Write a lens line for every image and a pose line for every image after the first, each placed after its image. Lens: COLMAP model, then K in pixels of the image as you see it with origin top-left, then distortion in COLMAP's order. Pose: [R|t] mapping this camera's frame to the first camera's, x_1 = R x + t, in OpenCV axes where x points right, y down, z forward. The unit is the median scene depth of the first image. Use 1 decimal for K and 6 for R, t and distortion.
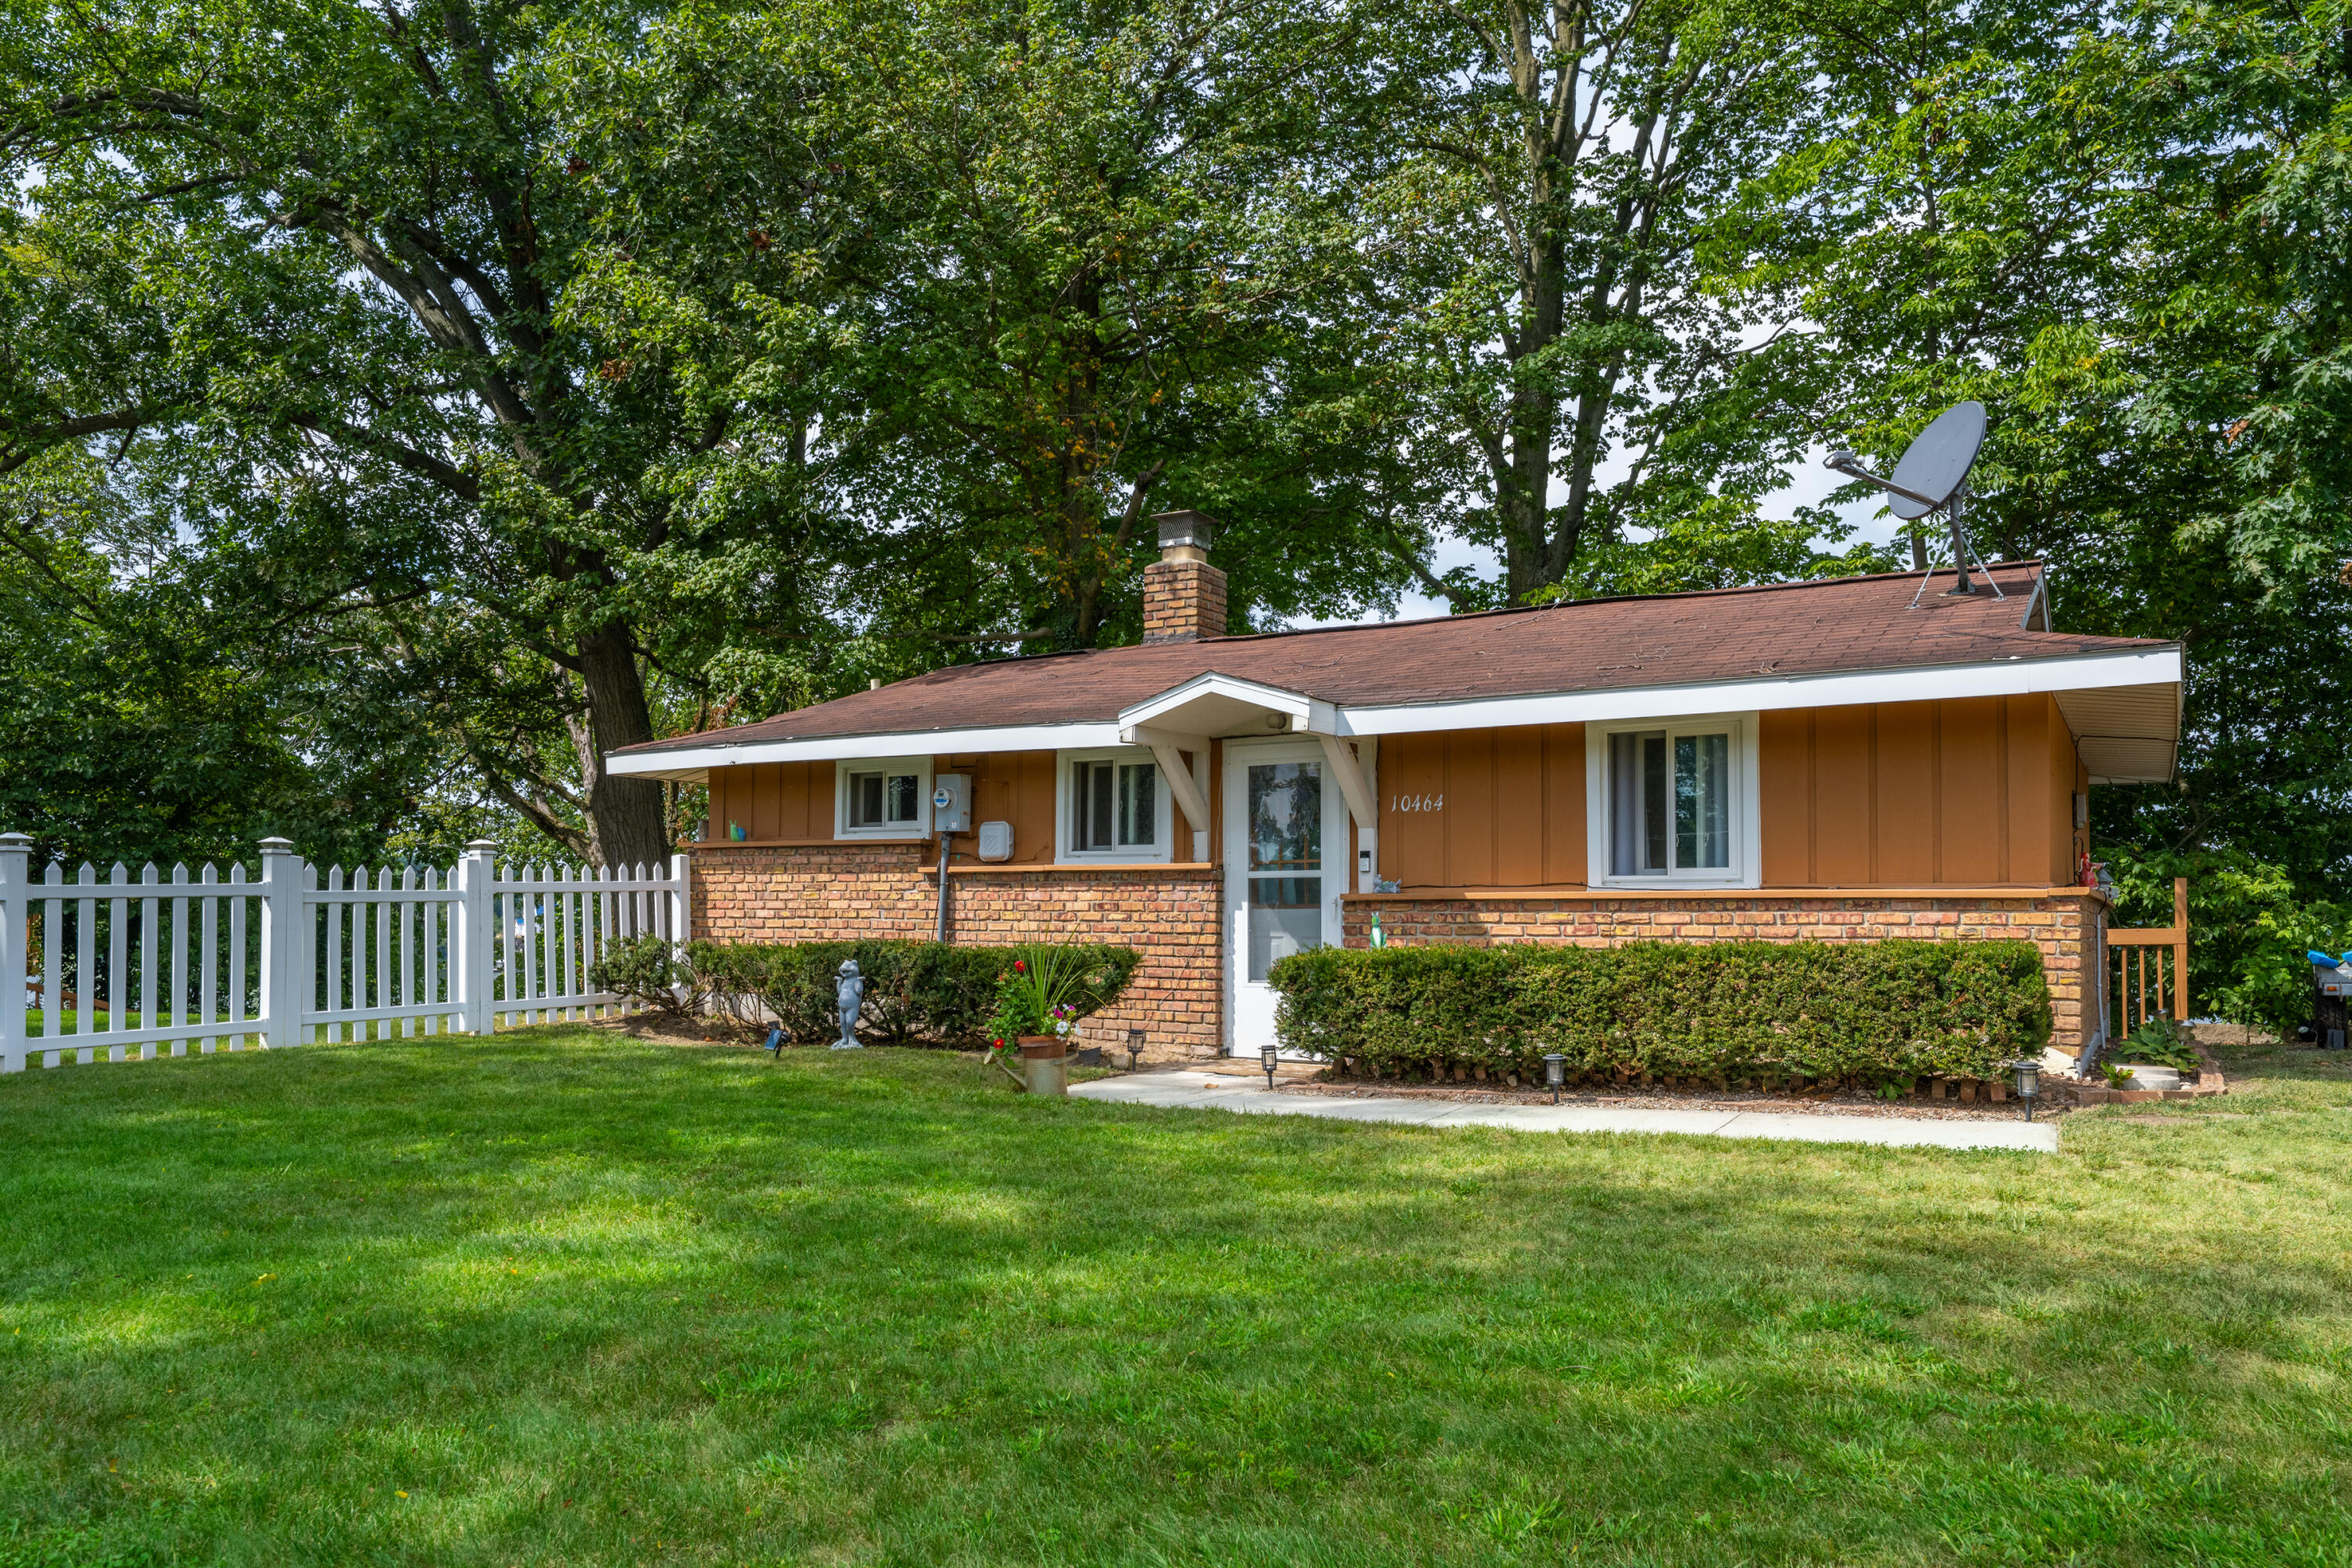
lens RADIAL K [[1616.5, 0, 1143.6], [0, 1616.5, 886.7], [0, 0, 1]] dist [-0.003499, 0.002578]
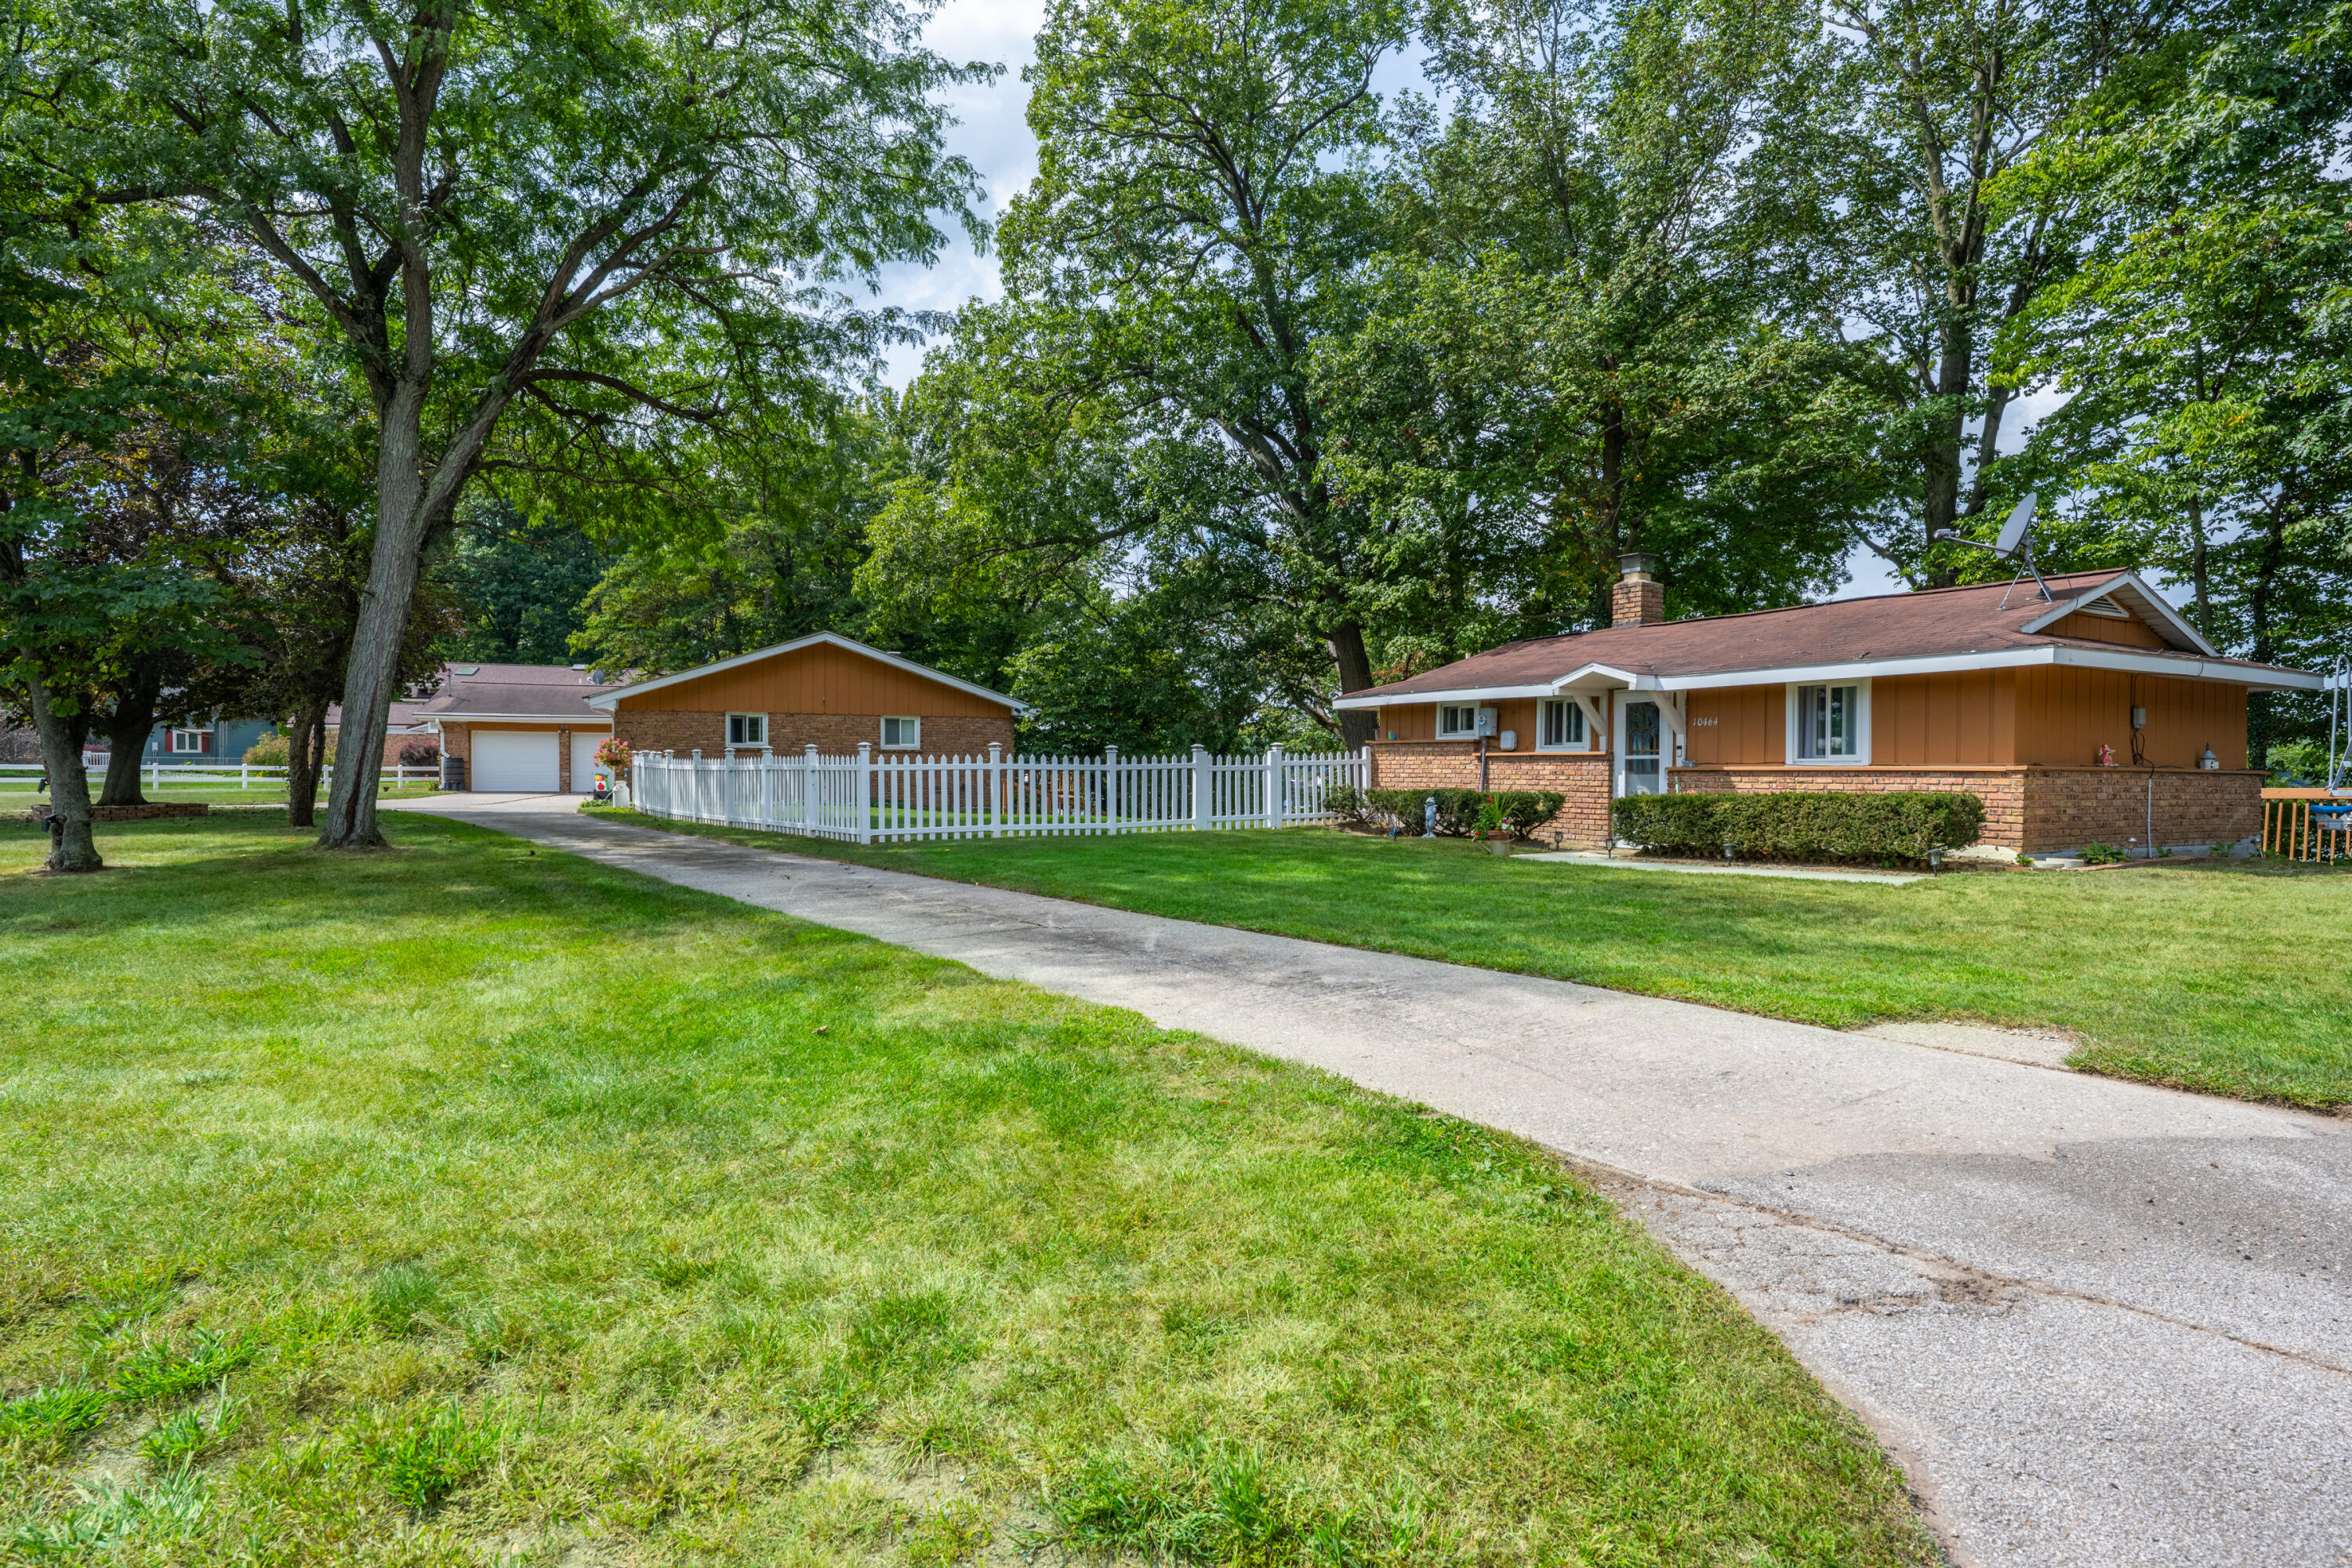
lens RADIAL K [[1219.2, 0, 1175.4], [0, 1219.2, 778.7], [0, 0, 1]] dist [0.000030, 0.000047]
pose [[0.881598, 0.002574, -0.471994, 0.281923], [0.010056, 0.999656, 0.024236, -0.022841], [0.471894, -0.026113, 0.881268, -0.596033]]
